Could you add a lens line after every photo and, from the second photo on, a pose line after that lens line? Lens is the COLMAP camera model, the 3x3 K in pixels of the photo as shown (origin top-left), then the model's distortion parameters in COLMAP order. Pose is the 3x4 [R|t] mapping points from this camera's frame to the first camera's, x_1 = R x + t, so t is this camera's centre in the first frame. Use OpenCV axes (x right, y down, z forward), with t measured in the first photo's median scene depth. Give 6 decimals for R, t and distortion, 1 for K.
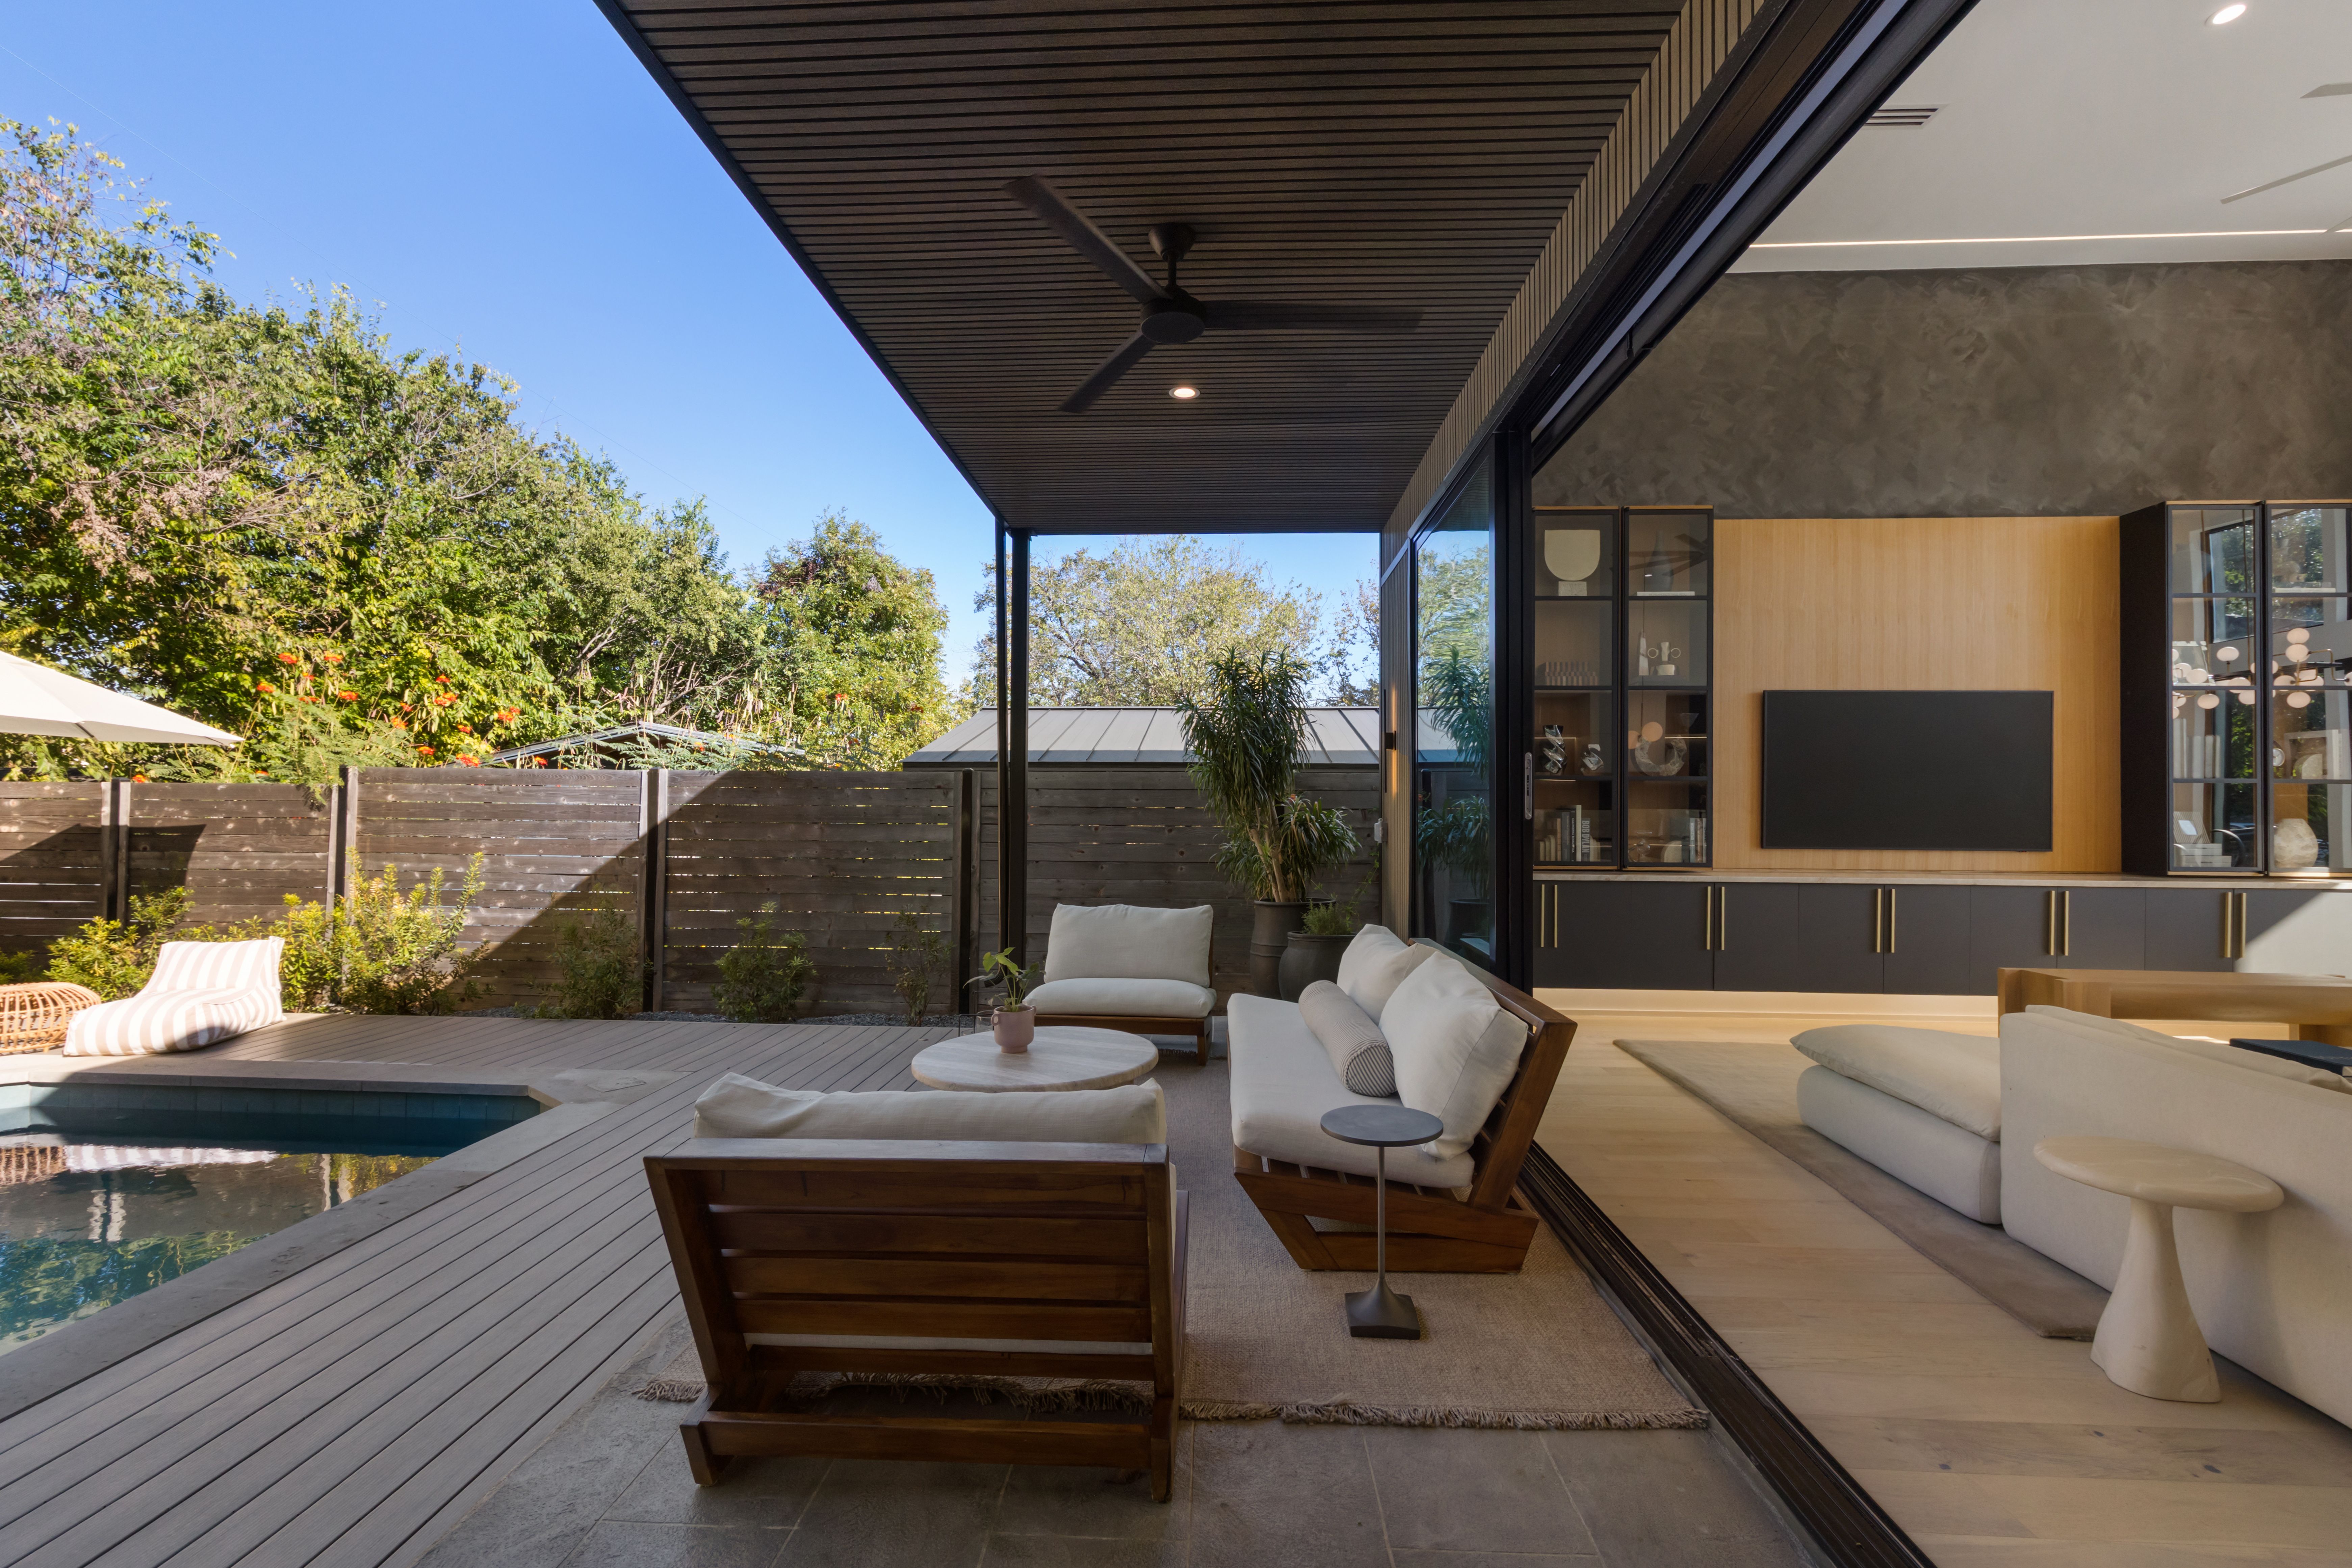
lens RADIAL K [[964.4, 0, 1191.7], [0, 964.4, 797.3], [0, 0, 1]] dist [-0.002577, 0.001343]
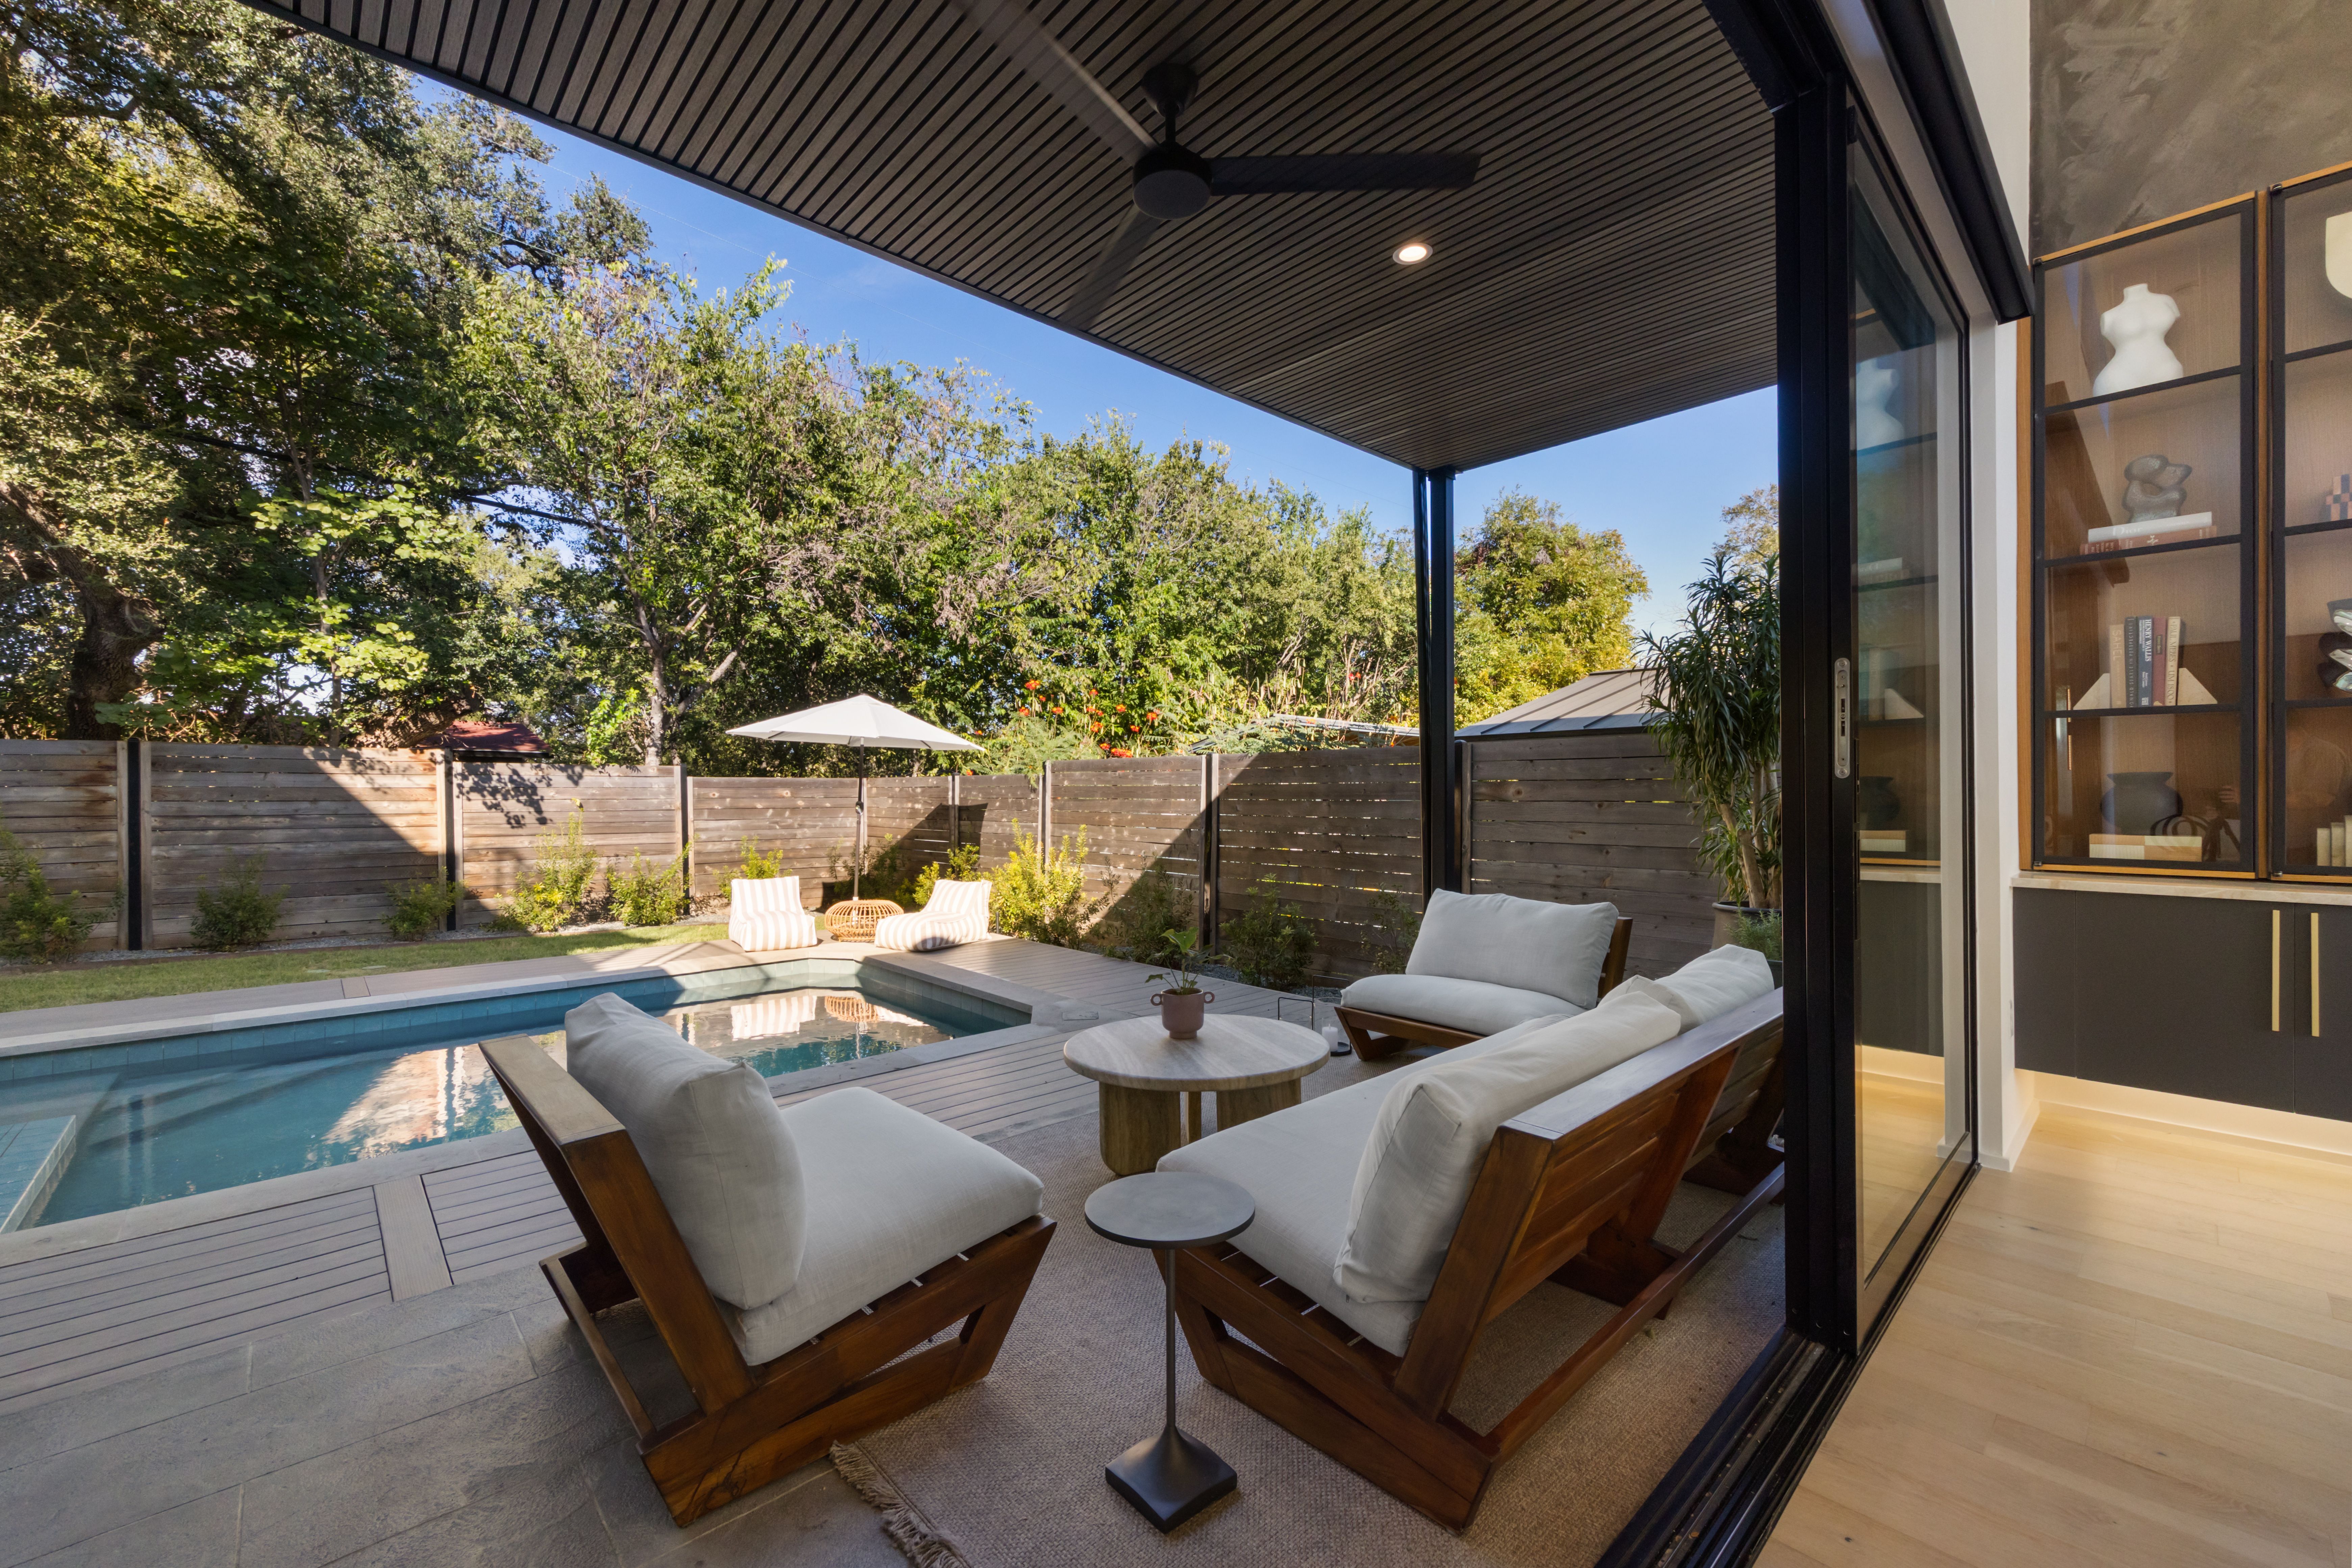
lens RADIAL K [[964.4, 0, 1168.8], [0, 964.4, 791.9], [0, 0, 1]] dist [-0.002577, 0.001343]
pose [[0.711751, -0.007475, -0.702392, 0.282096], [0.014460, 0.999887, 0.004011, 0.014163], [0.702283, -0.013012, 0.711779, 0.203095]]
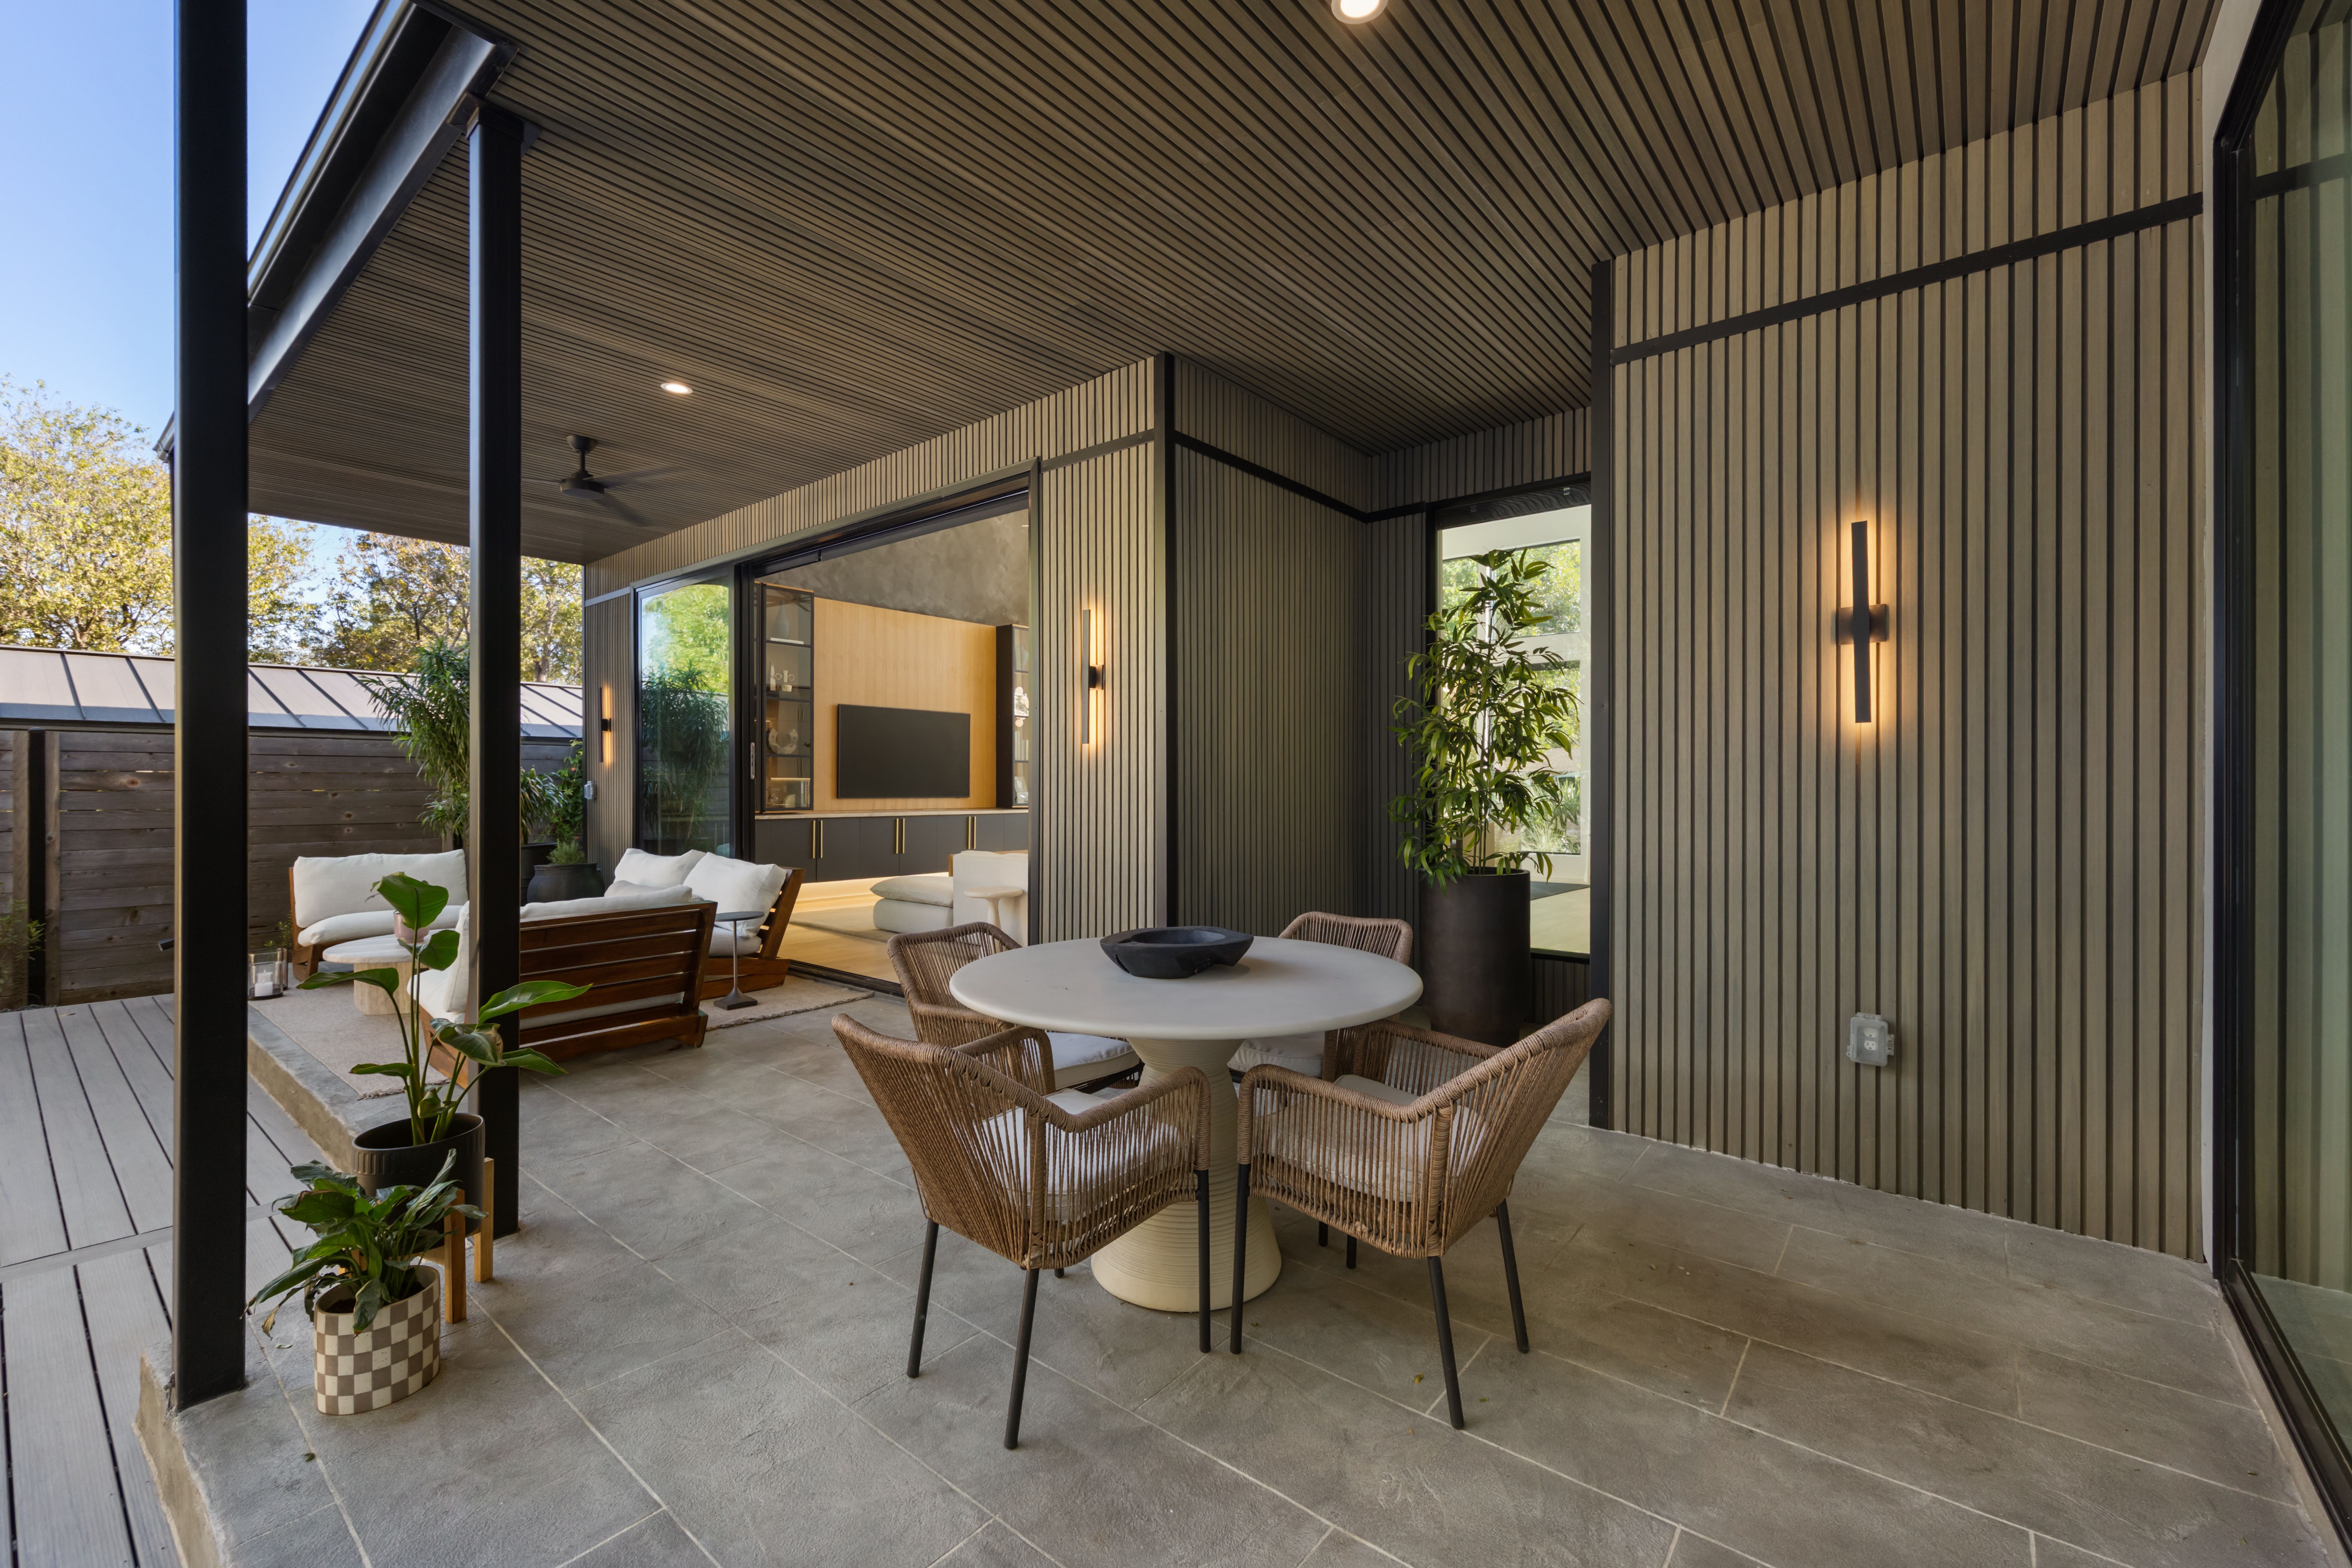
lens RADIAL K [[964.4, 0, 1163.9], [0, 964.4, 795.2], [0, 0, 1]] dist [-0.002577, 0.001343]
pose [[0.599030, -0.014194, 0.800601, -0.411452], [-0.009561, 0.999645, 0.024877, 0.000392], [-0.800669, -0.022557, 0.598682, -0.460045]]
